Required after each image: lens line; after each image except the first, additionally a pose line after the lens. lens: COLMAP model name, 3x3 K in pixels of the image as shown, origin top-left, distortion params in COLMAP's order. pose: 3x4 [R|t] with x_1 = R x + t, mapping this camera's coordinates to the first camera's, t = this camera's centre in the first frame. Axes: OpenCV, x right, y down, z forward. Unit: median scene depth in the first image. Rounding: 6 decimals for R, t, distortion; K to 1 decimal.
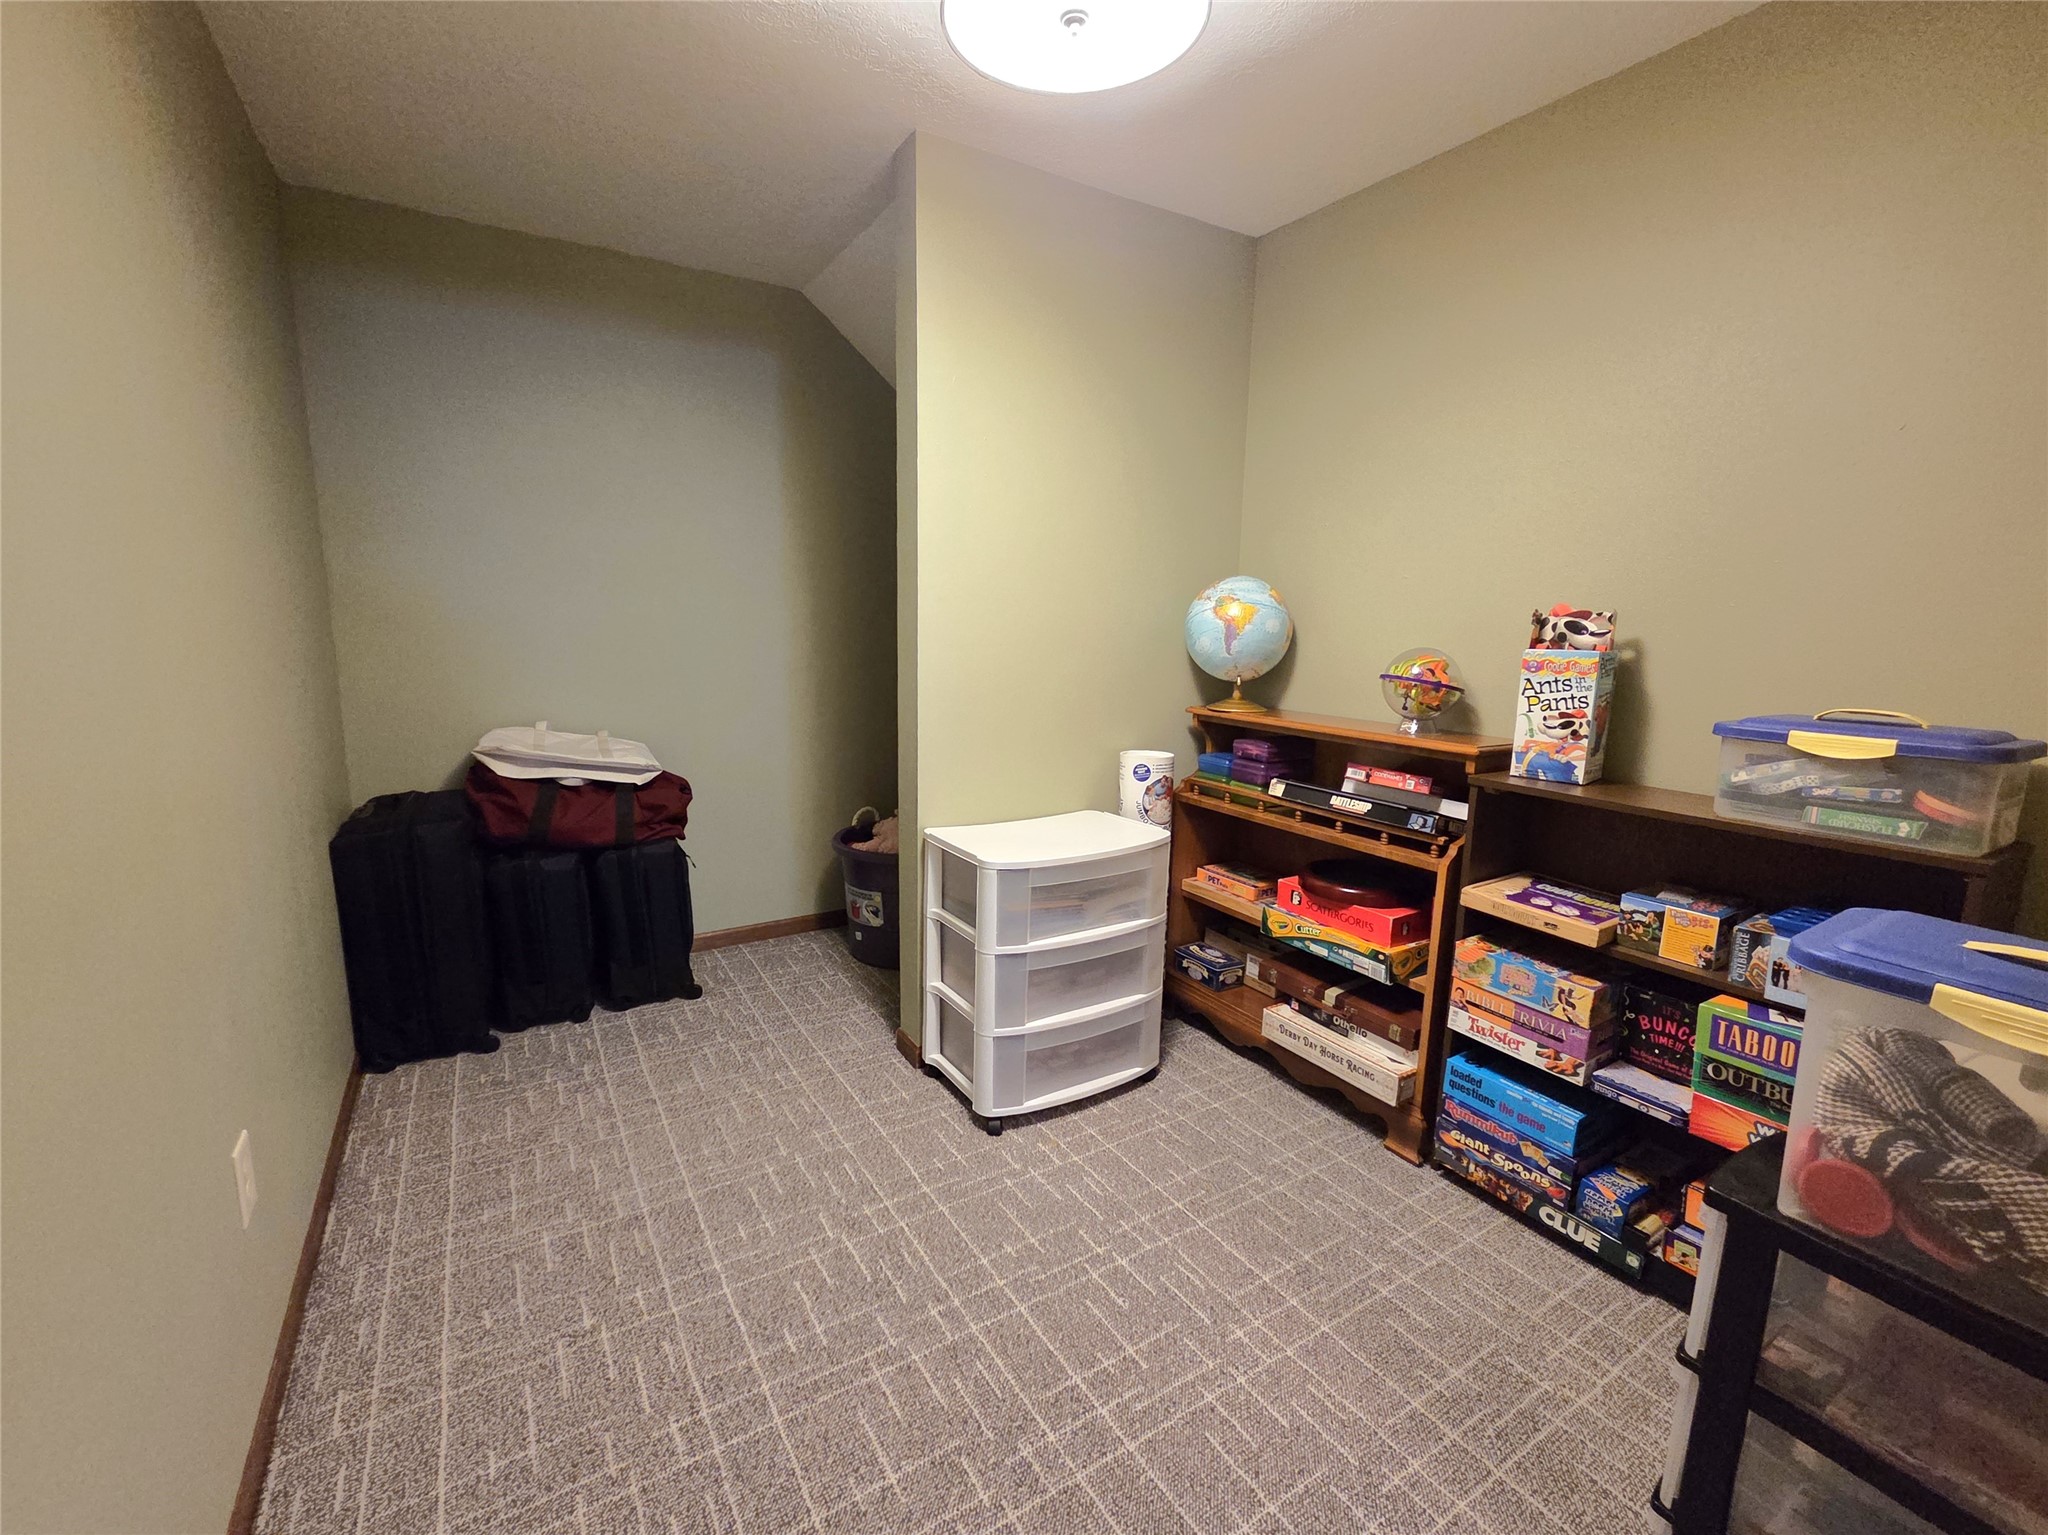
lens RADIAL K [[852.6, 0, 1019.0], [0, 852.6, 777.9], [0, 0, 1]] dist [0.004053, -0.001116]
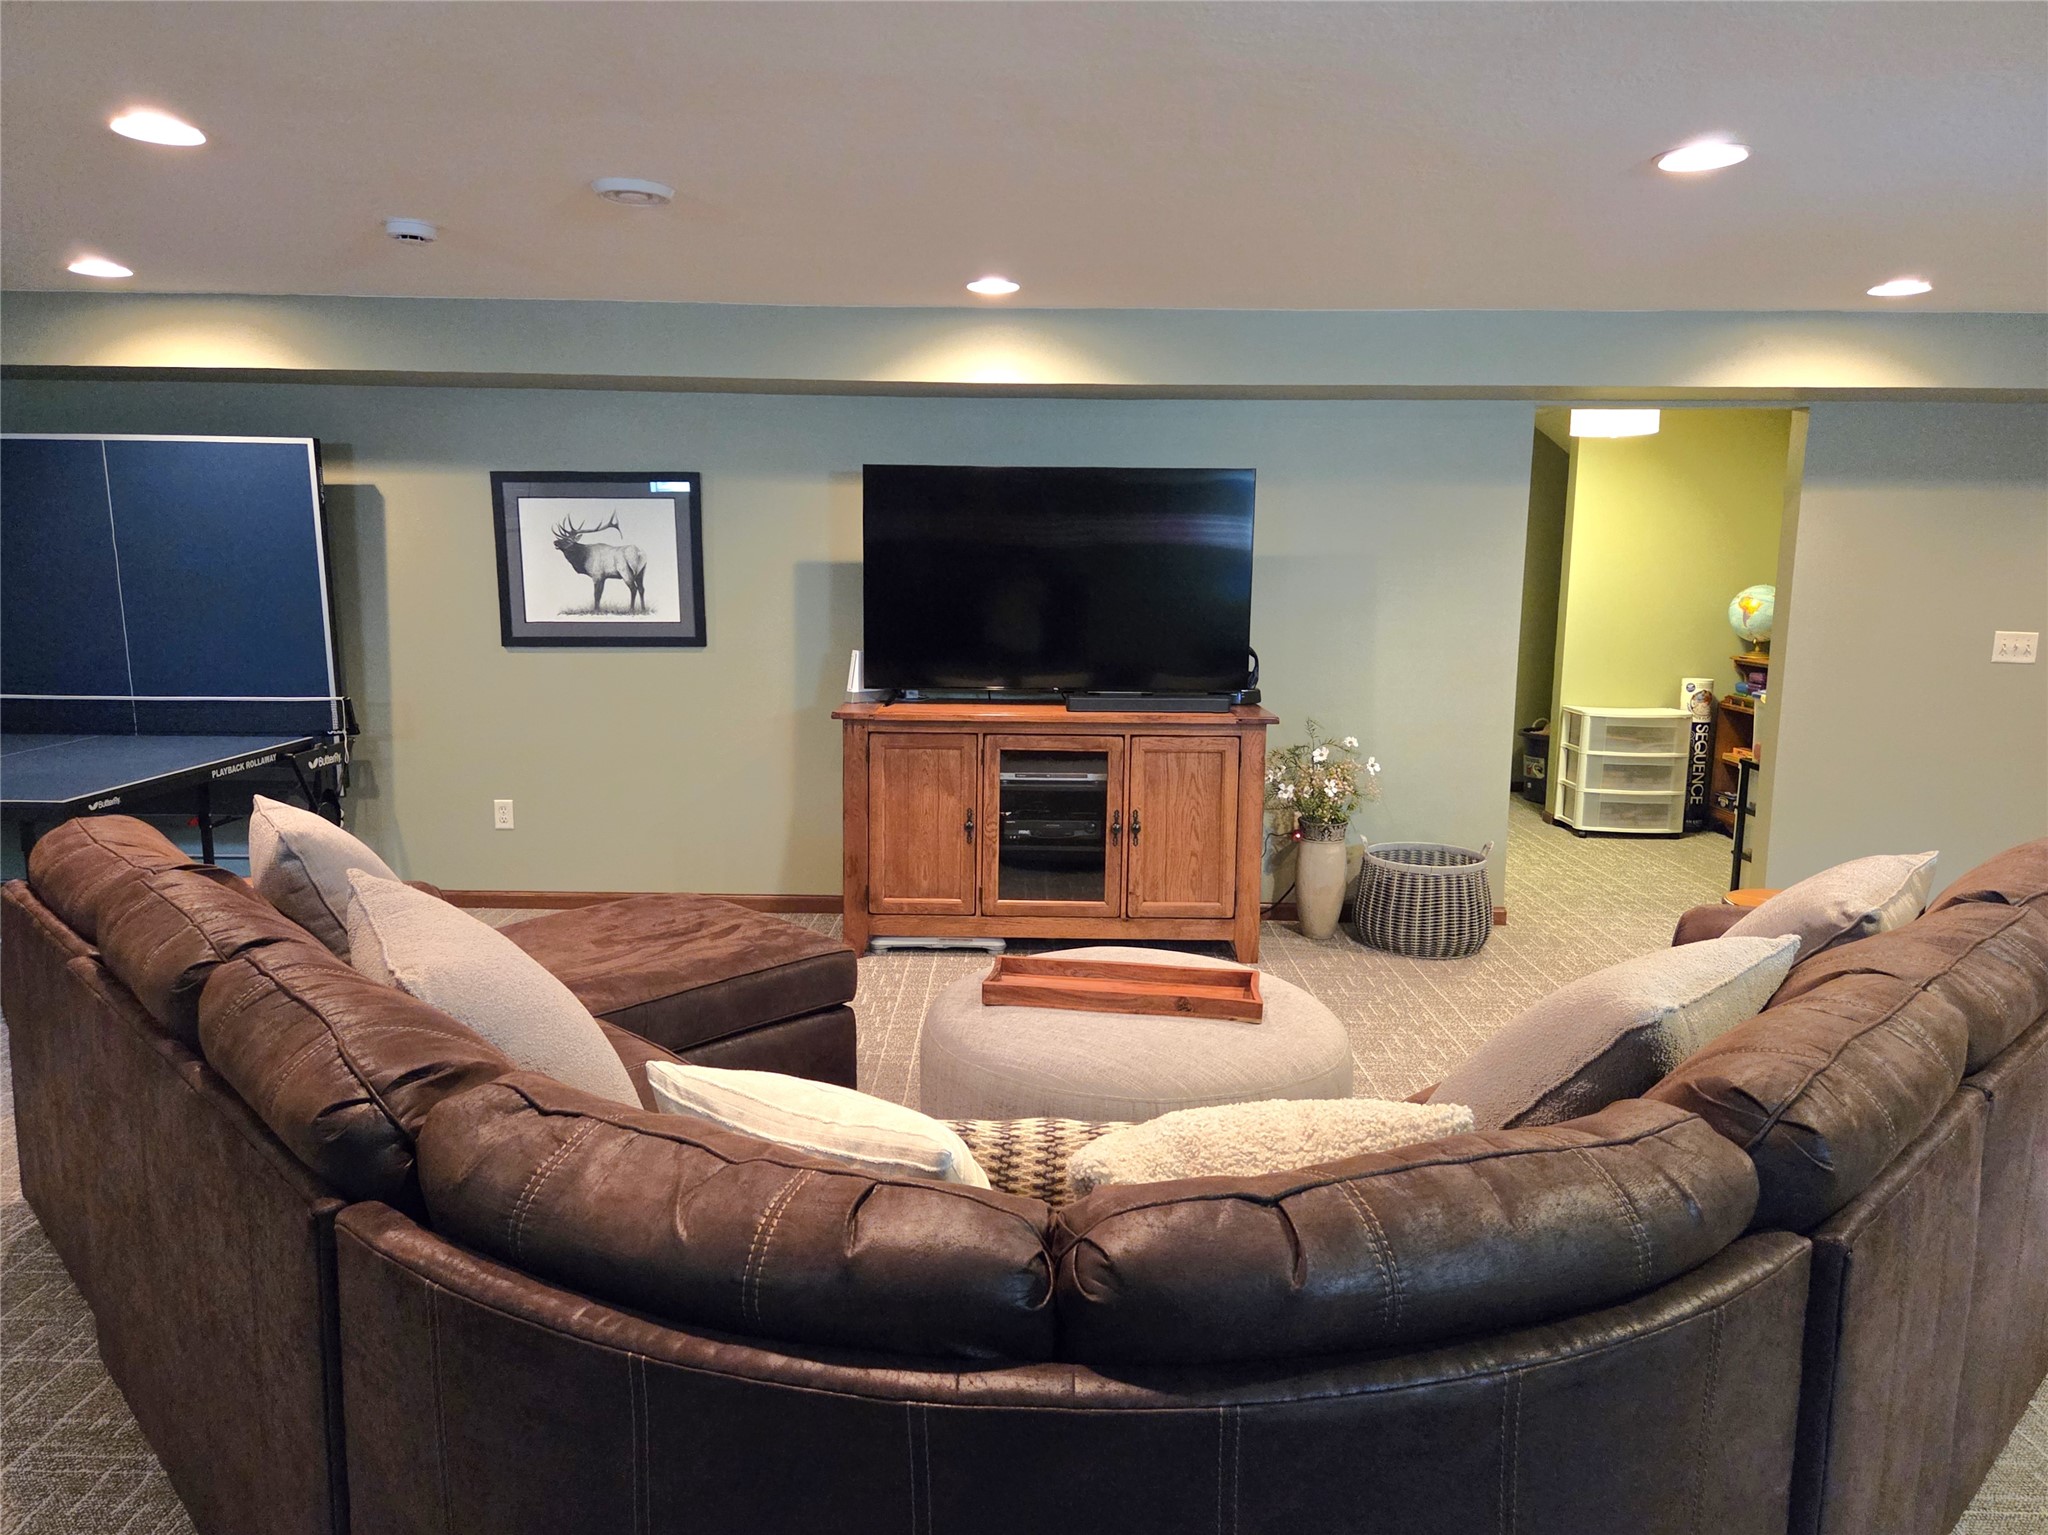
lens RADIAL K [[1384.3, 0, 1020.3], [0, 1384.3, 764.3], [0, 0, 1]] dist [0.079578, -0.058266]
pose [[0.840037, 0.068386, -0.538201, 0.590101], [-0.085279, 0.996336, -0.006507, 0.313467], [0.535784, 0.051363, 0.842791, -2.457329]]
